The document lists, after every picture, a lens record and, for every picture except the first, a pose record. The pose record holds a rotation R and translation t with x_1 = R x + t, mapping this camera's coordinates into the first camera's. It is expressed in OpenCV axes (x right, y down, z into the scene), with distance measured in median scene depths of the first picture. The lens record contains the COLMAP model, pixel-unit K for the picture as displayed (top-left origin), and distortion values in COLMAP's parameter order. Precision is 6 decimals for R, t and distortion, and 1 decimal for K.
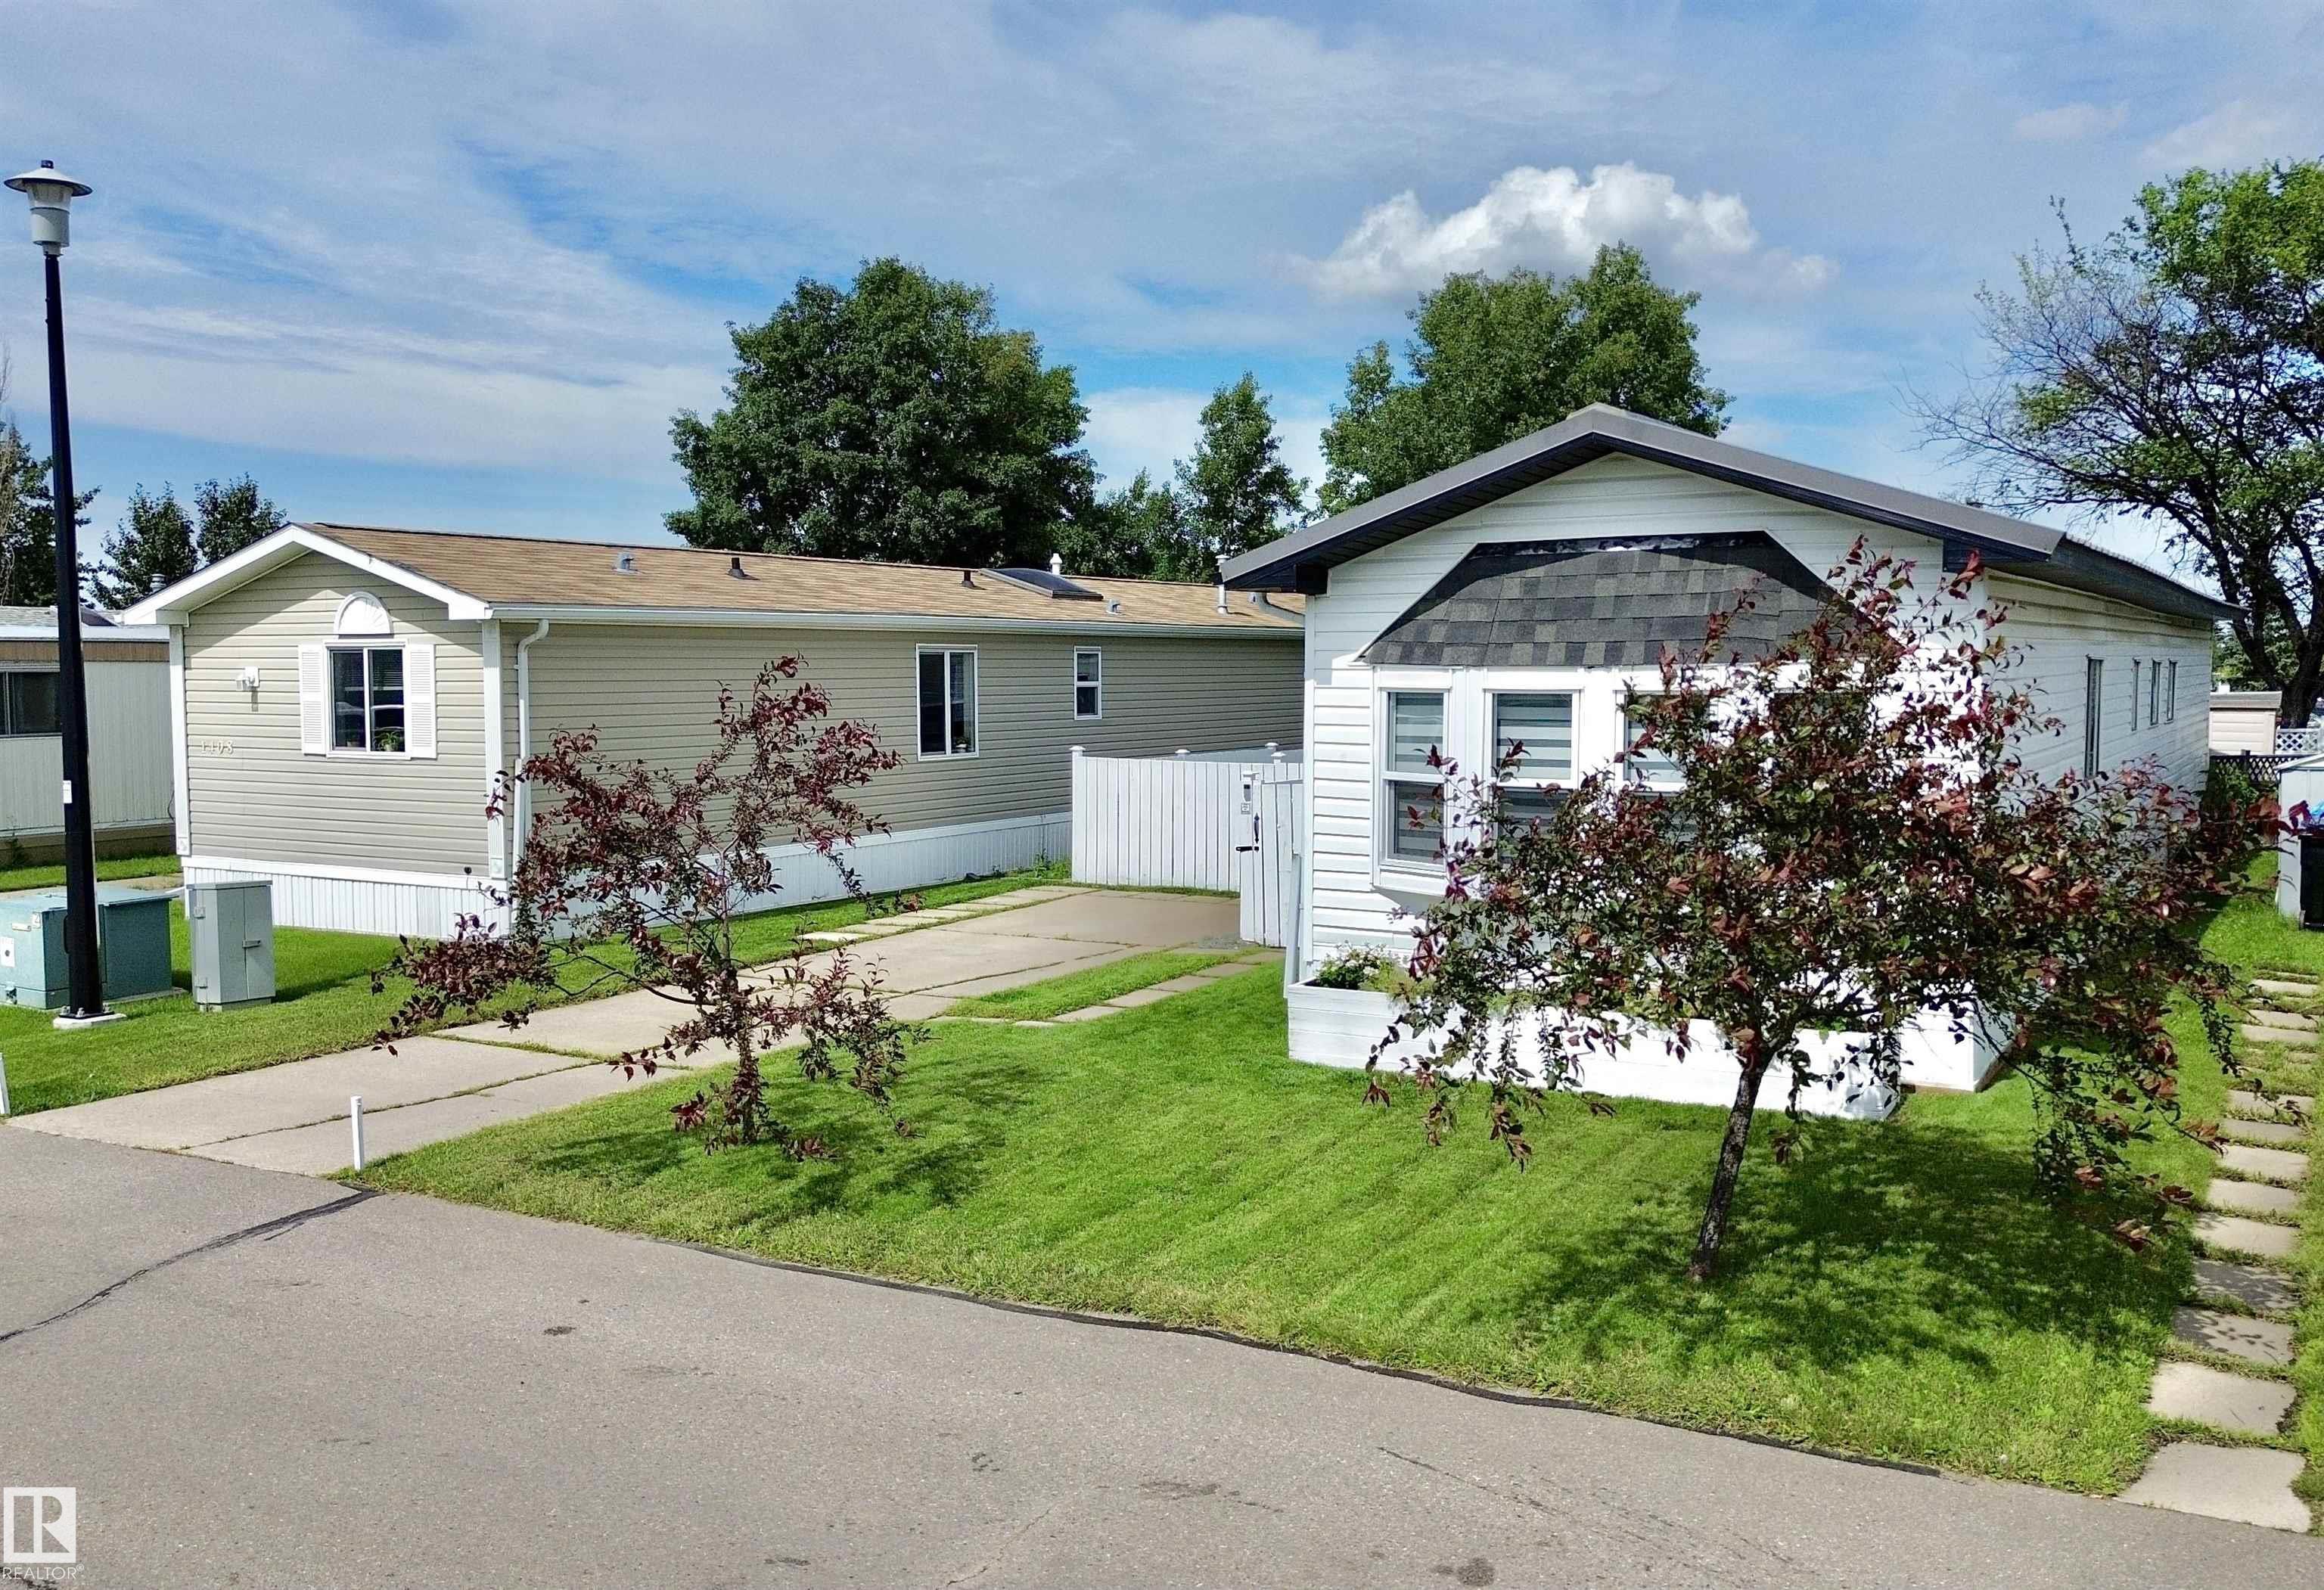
lens RADIAL K [[1988.8, 0, 1157.3], [0, 1988.8, 805.1], [0, 0, 1]] dist [0.069116, -0.082015]
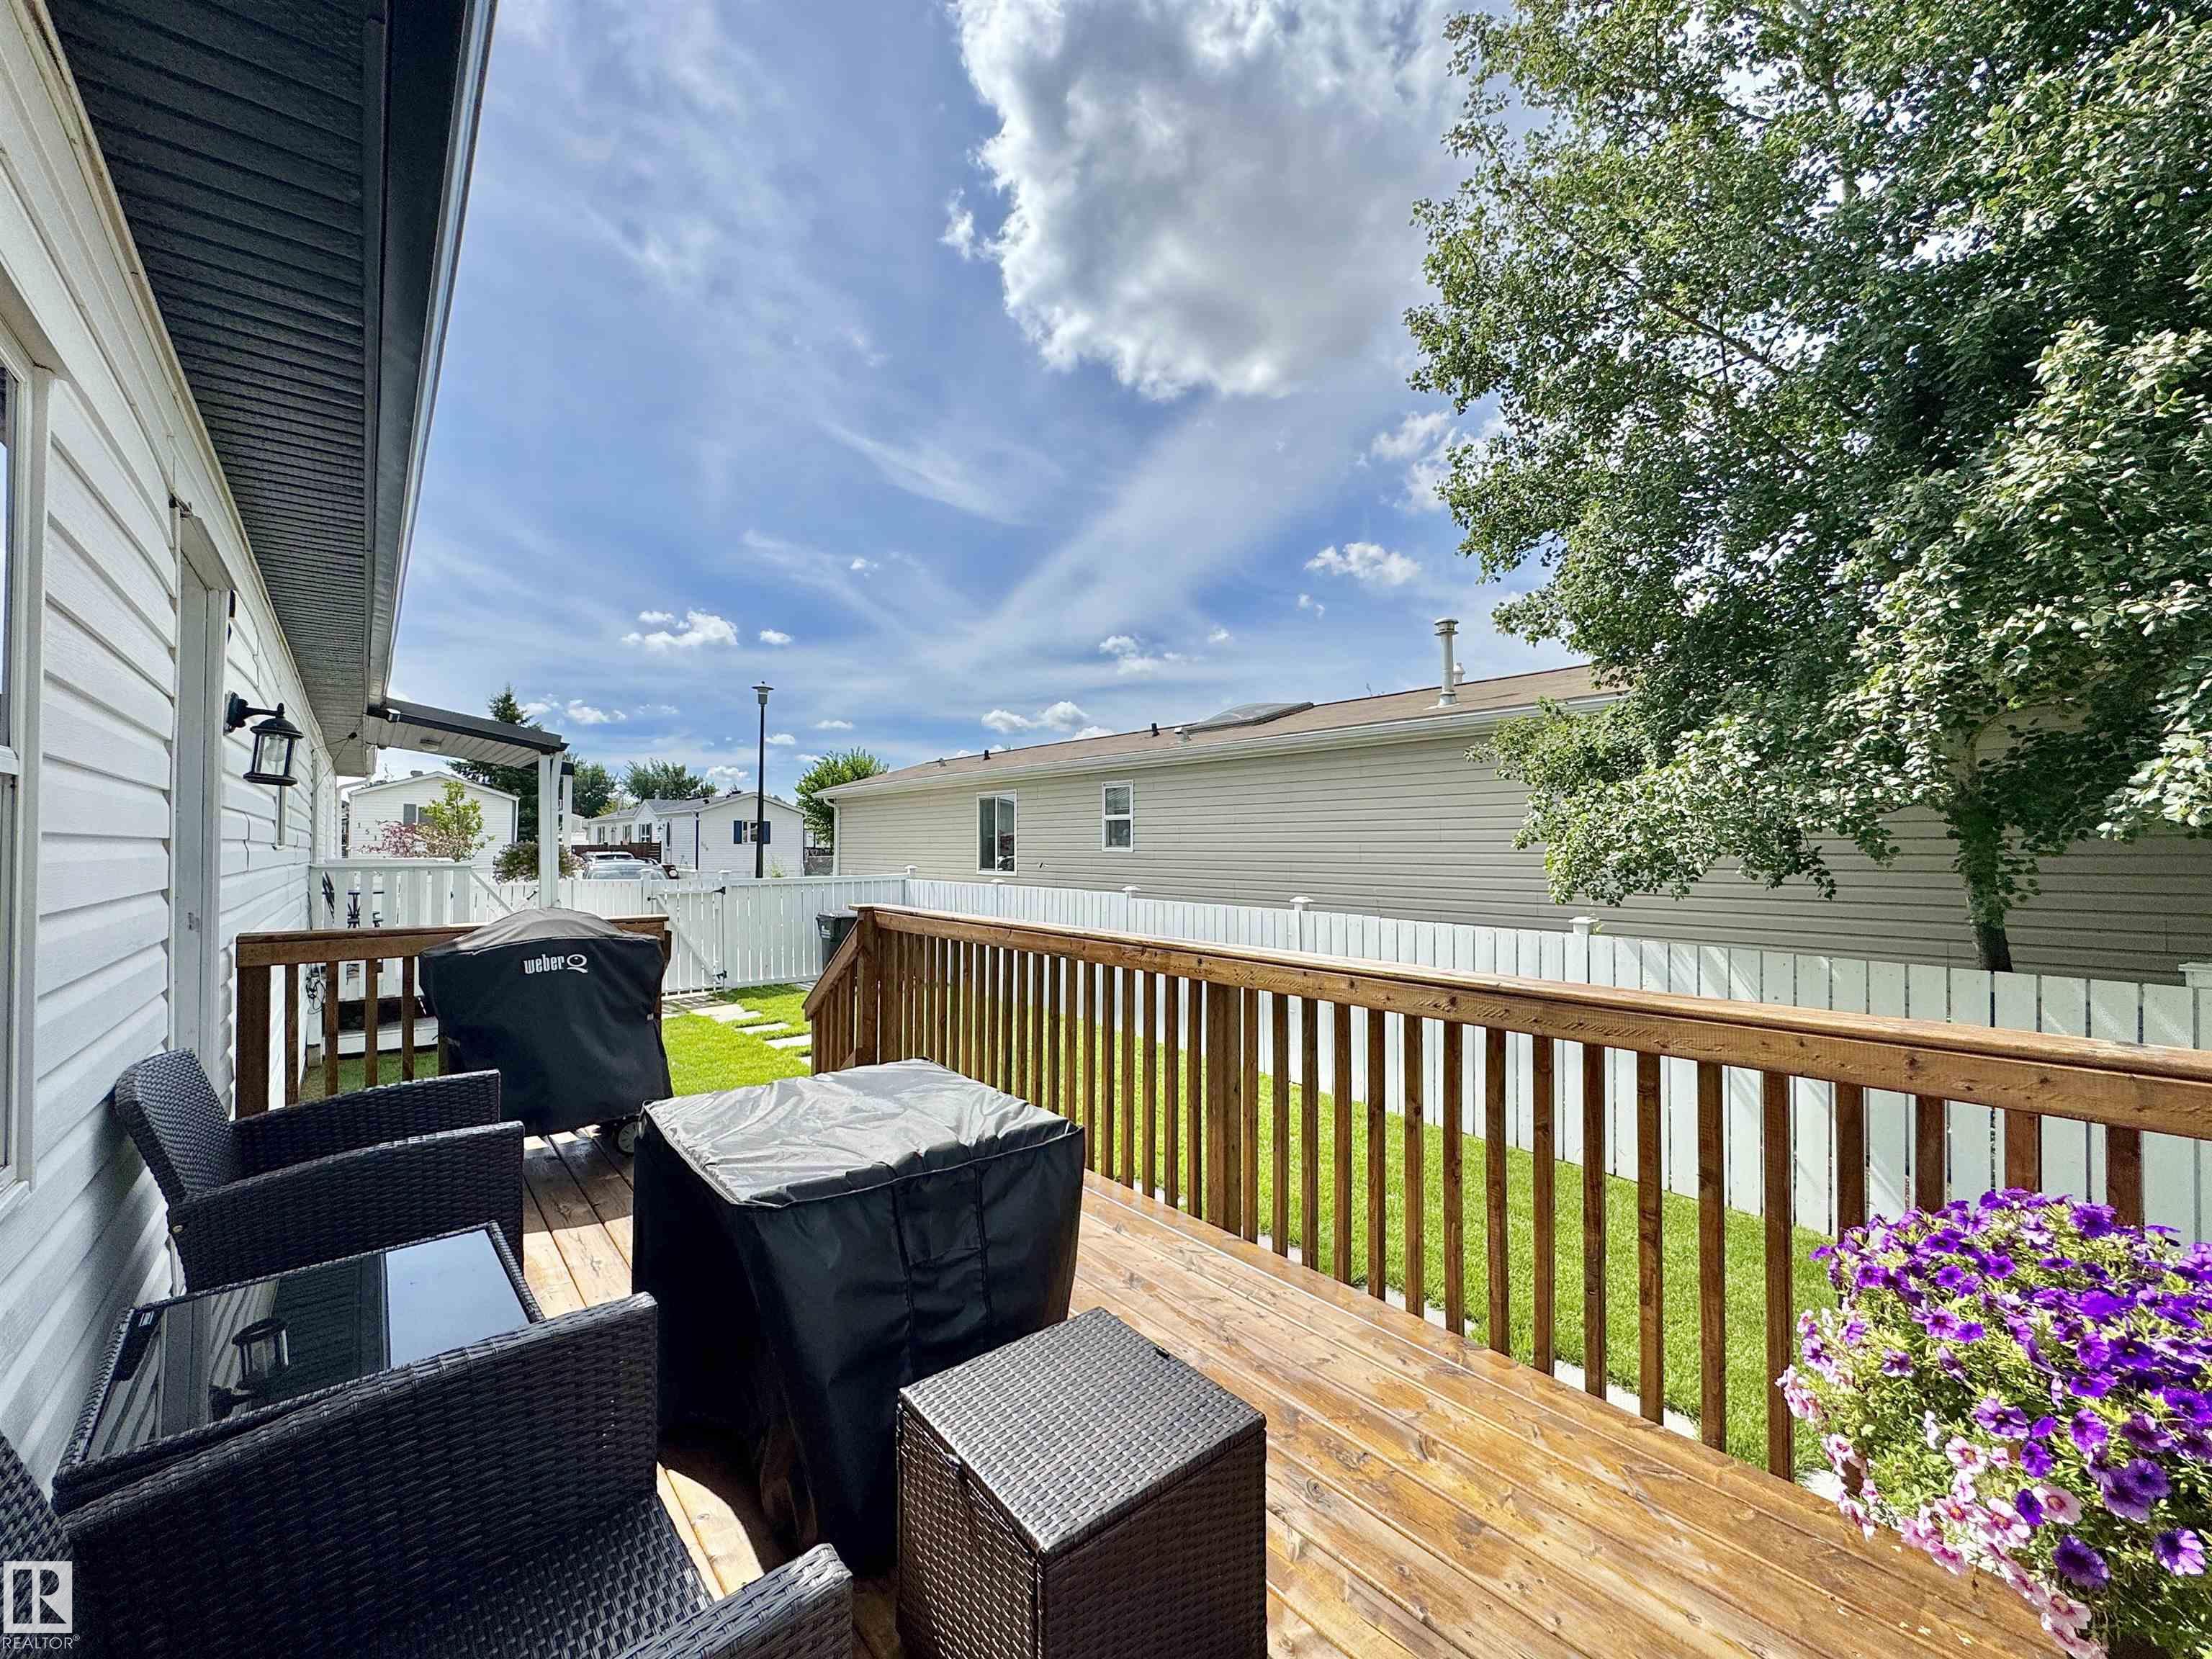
lens RADIAL K [[888.8, 0, 1081.5], [0, 888.8, 833.0], [0, 0, 1]] dist [0.016752, -0.000012]
pose [[-0.353644, -0.024328, -0.935064, 0.758016], [-0.077594, 0.996979, 0.003408, -0.102258], [0.932156, 0.073760, -0.354463, 2.225676]]
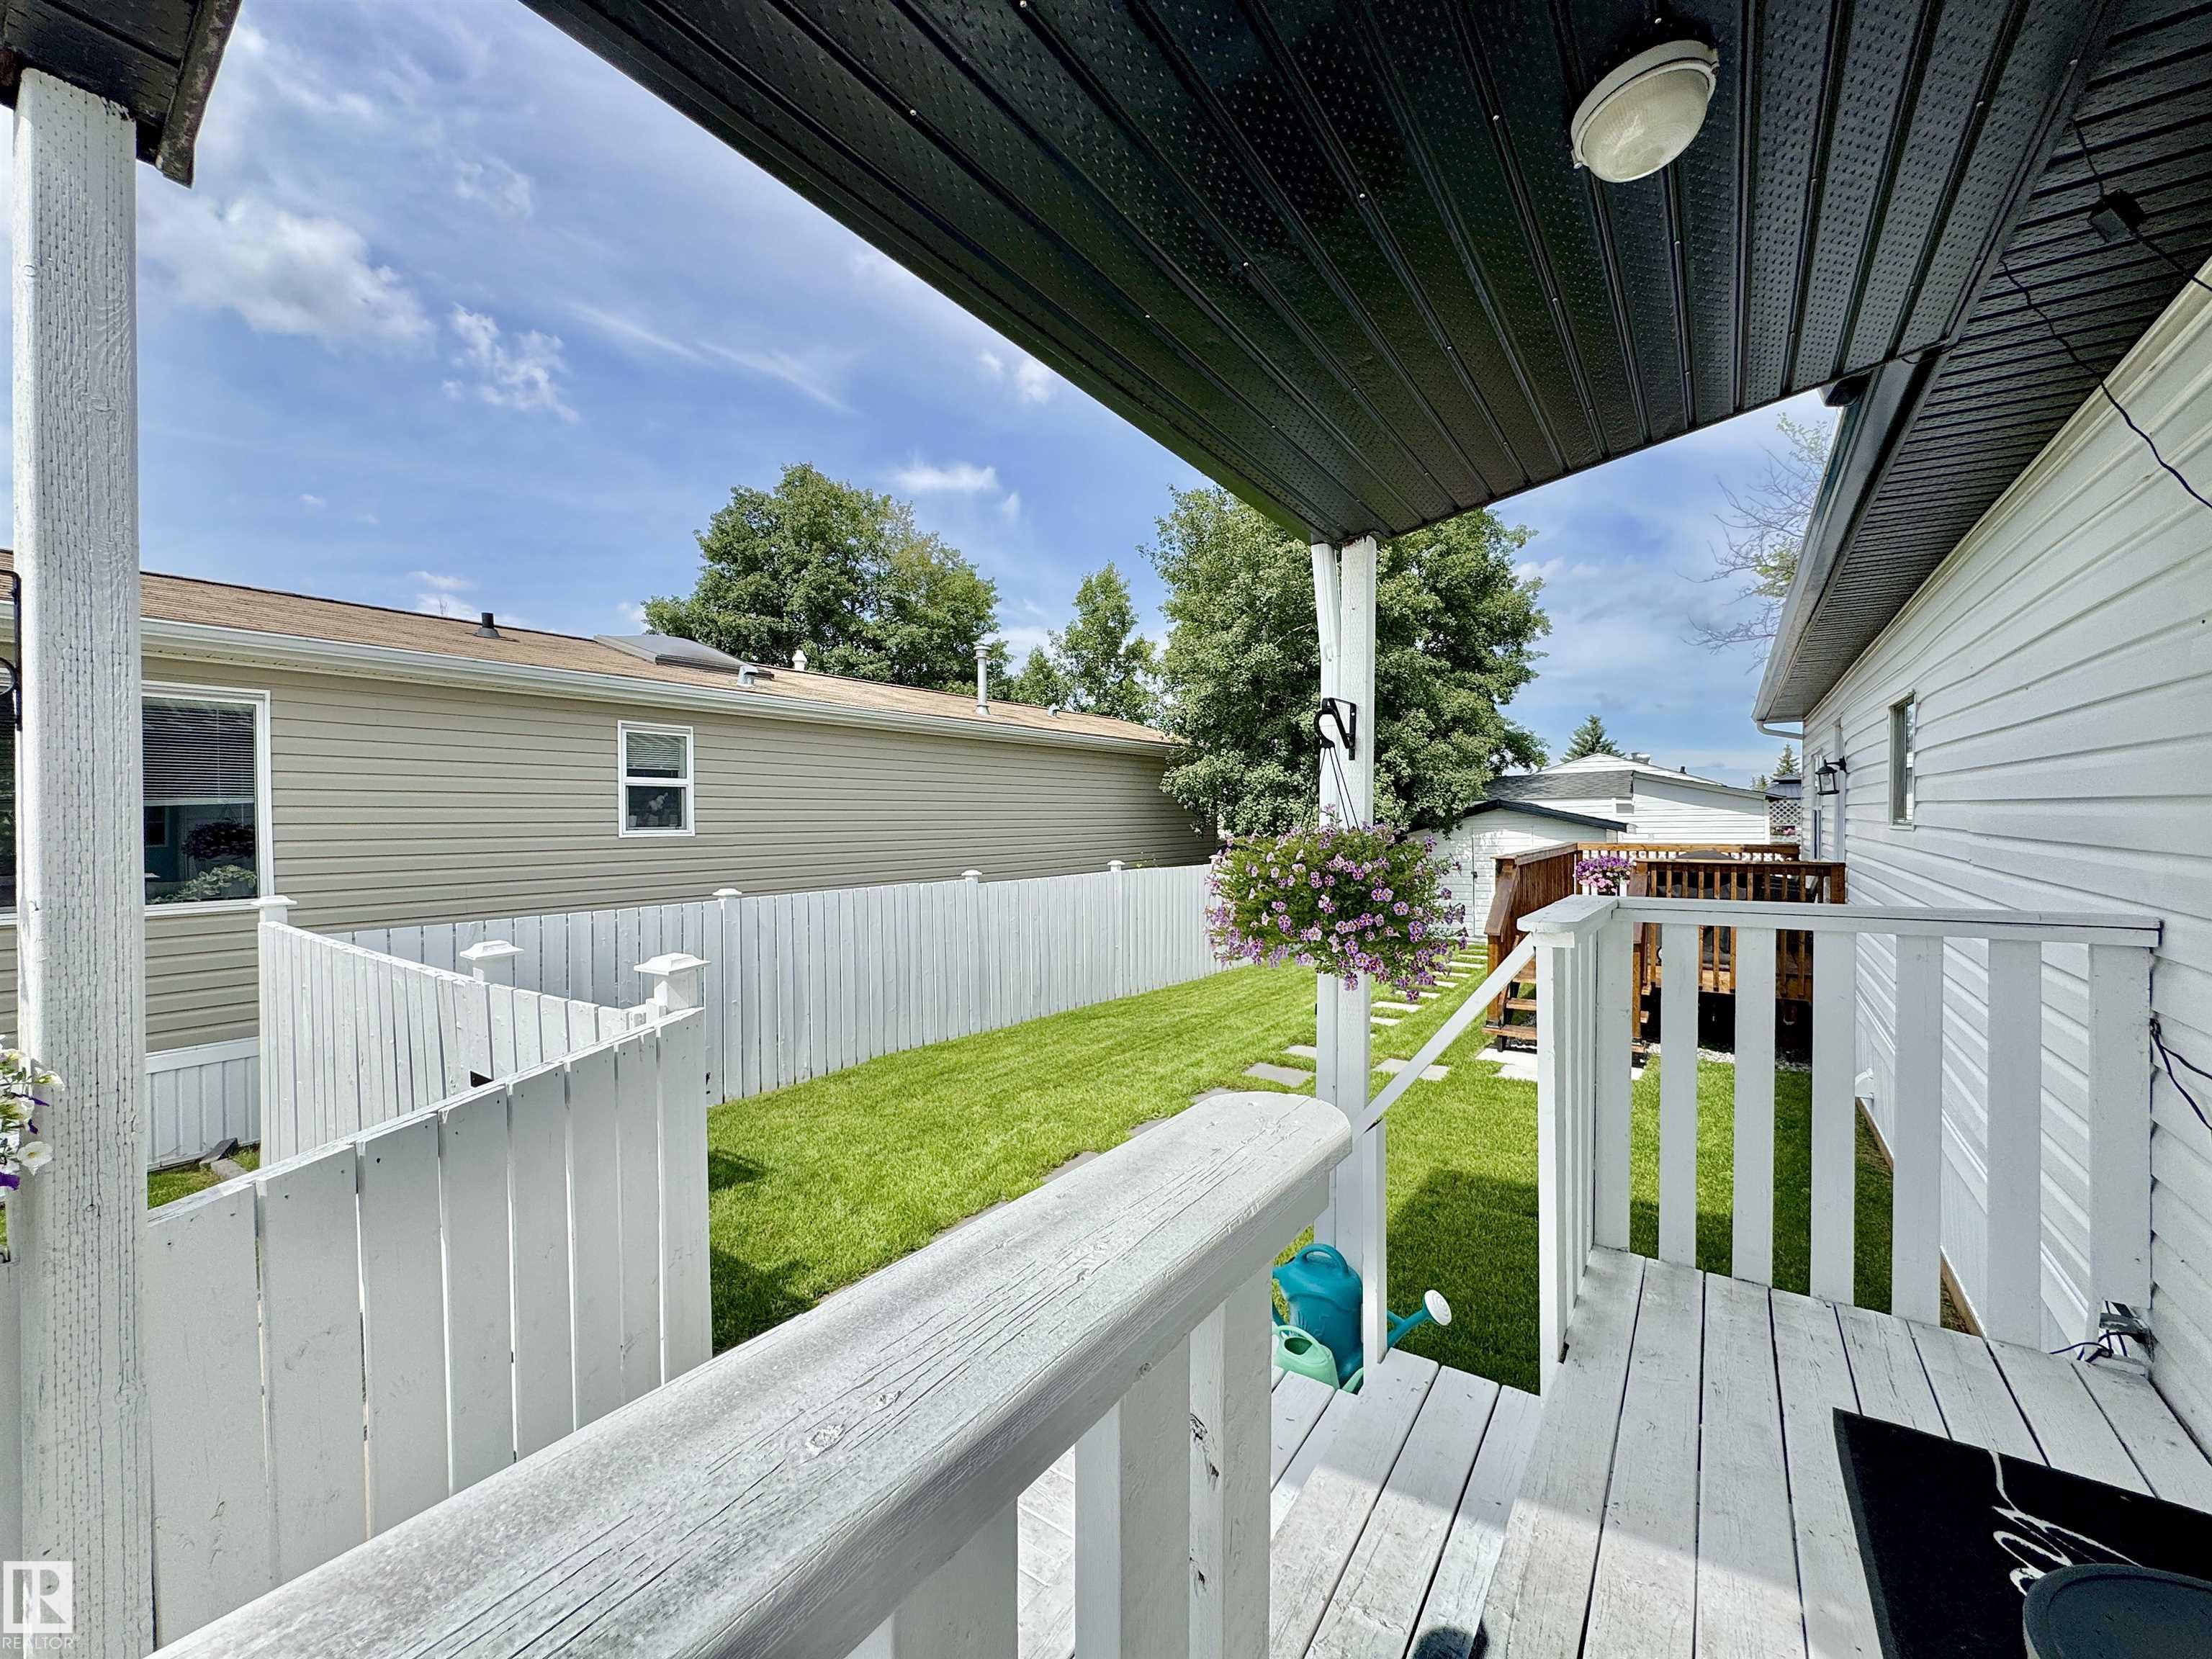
lens RADIAL K [[893.4, 0, 1108.7], [0, 893.4, 822.1], [0, 0, 1]] dist [-0.001137, 0.000094]
pose [[0.996995, -0.003982, -0.077360, 0.273285], [-0.001252, 0.997719, -0.067493, -0.055951], [0.077452, 0.067387, 0.994716, 1.442750]]
